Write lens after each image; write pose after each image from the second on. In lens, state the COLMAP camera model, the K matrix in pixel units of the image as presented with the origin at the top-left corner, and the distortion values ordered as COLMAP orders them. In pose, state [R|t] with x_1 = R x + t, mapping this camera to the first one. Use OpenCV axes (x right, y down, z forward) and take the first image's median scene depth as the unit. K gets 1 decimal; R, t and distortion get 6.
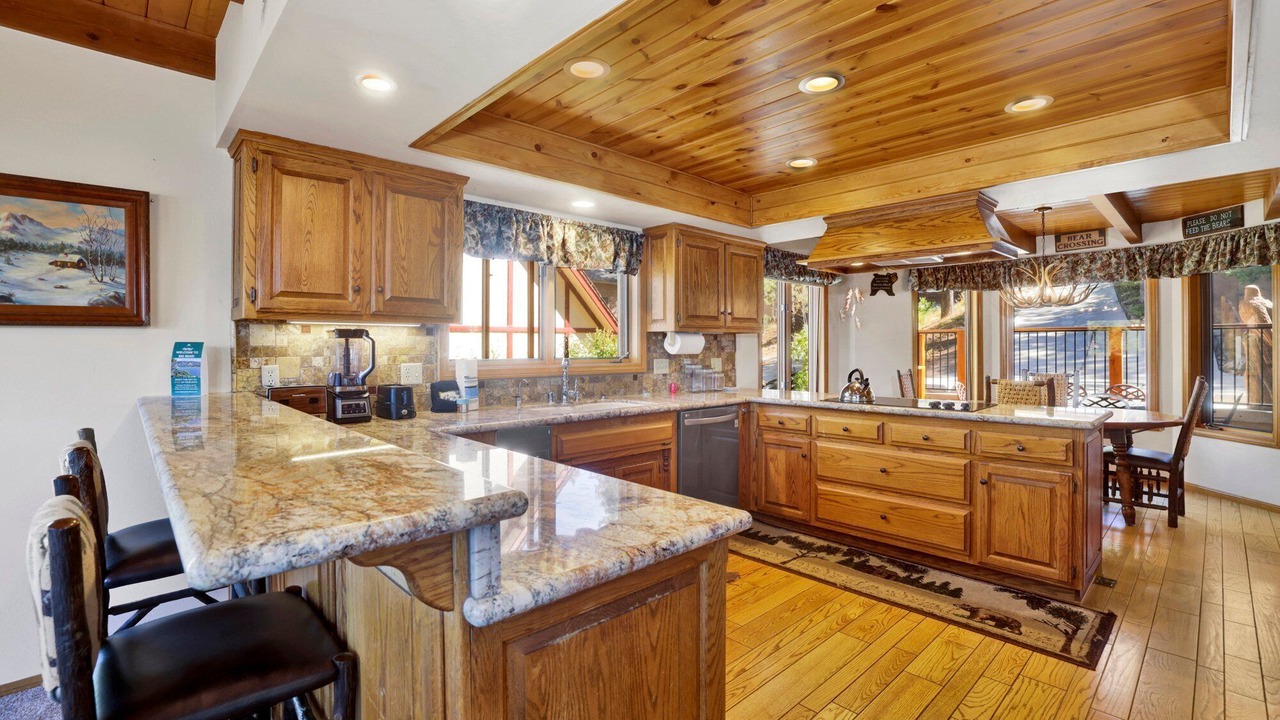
lens RADIAL K [[565.9, 0, 690.1], [0, 565.9, 349.0], [0, 0, 1]] dist [-0.045386, 0.015001]
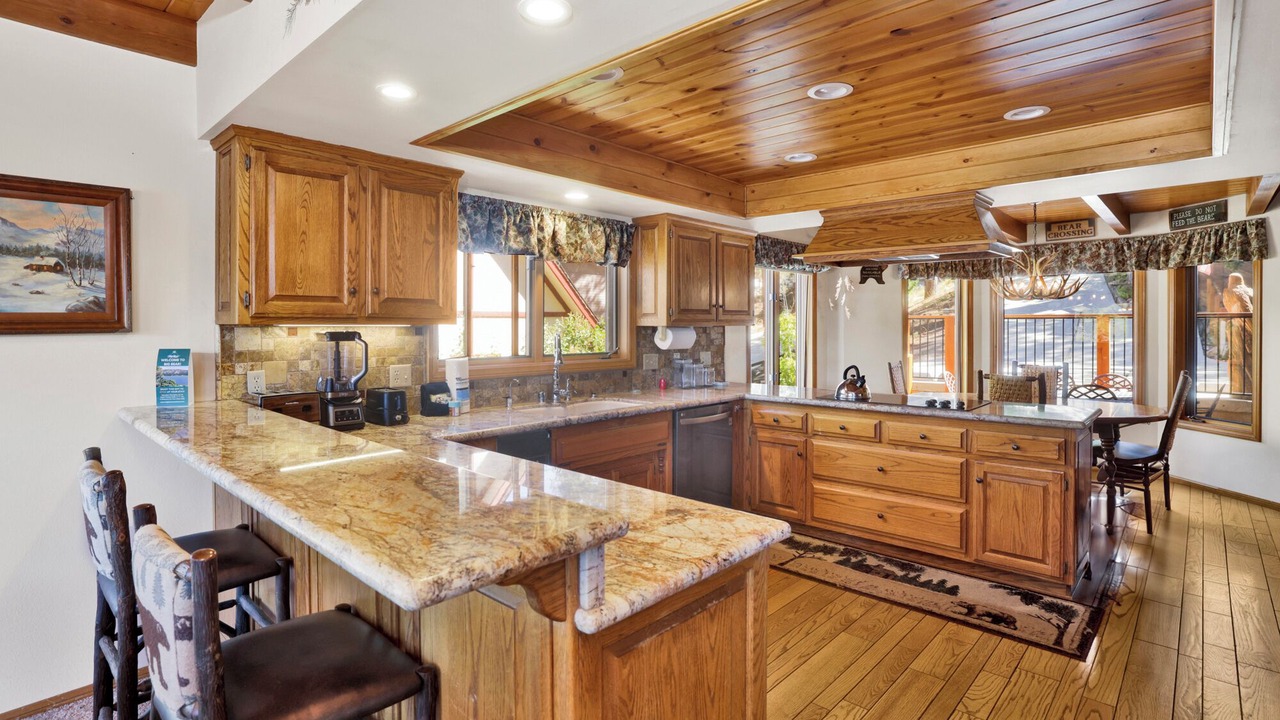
lens RADIAL K [[616.1, 0, 703.7], [0, 616.1, 334.8], [0, 0, 1]] dist [-0.039068, 0.017517]
pose [[0.997200, 0.003130, 0.074719, -0.050141], [-0.003605, 0.999974, 0.006213, -0.027551], [-0.074698, -0.006465, 0.997185, -0.058183]]
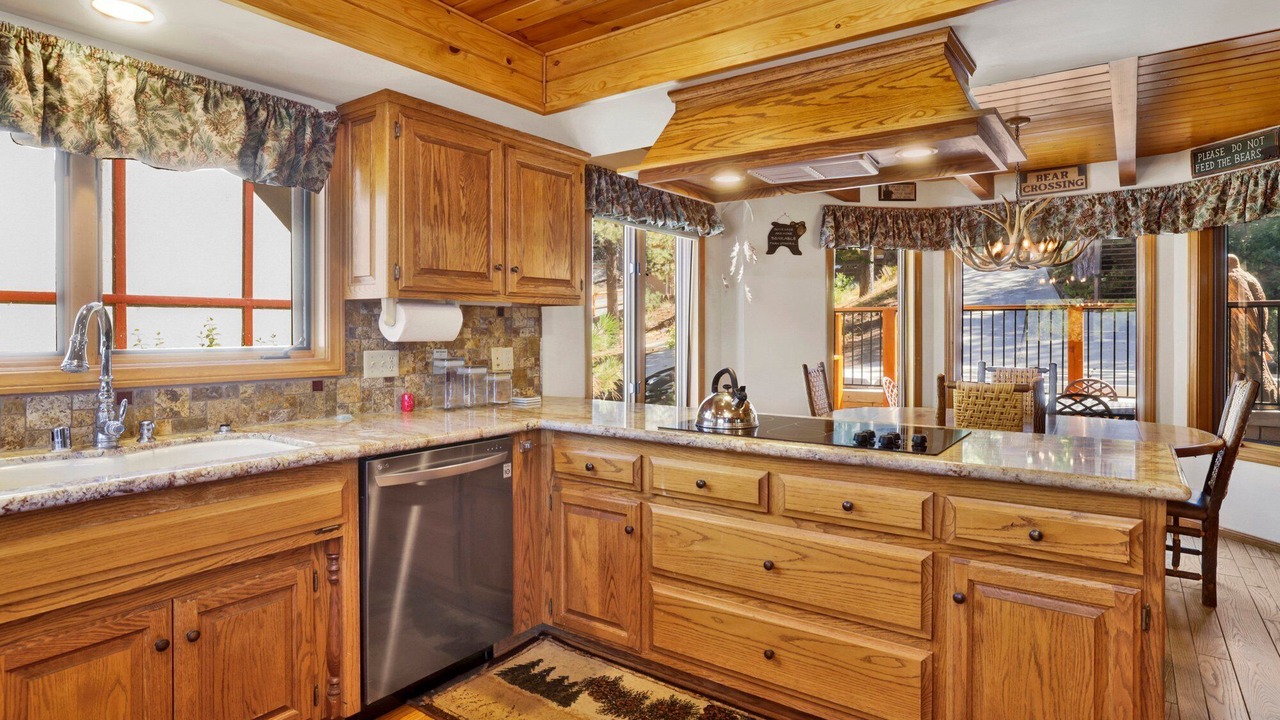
lens RADIAL K [[693.9, 0, 666.0], [0, 693.9, 344.6], [0, 0, 1]] dist [-0.025310, 0.001369]
pose [[0.989063, -0.002283, 0.147478, 0.155258], [-0.000220, 0.999856, 0.016957, 0.000950], [-0.147495, -0.016804, 0.988920, 0.383560]]
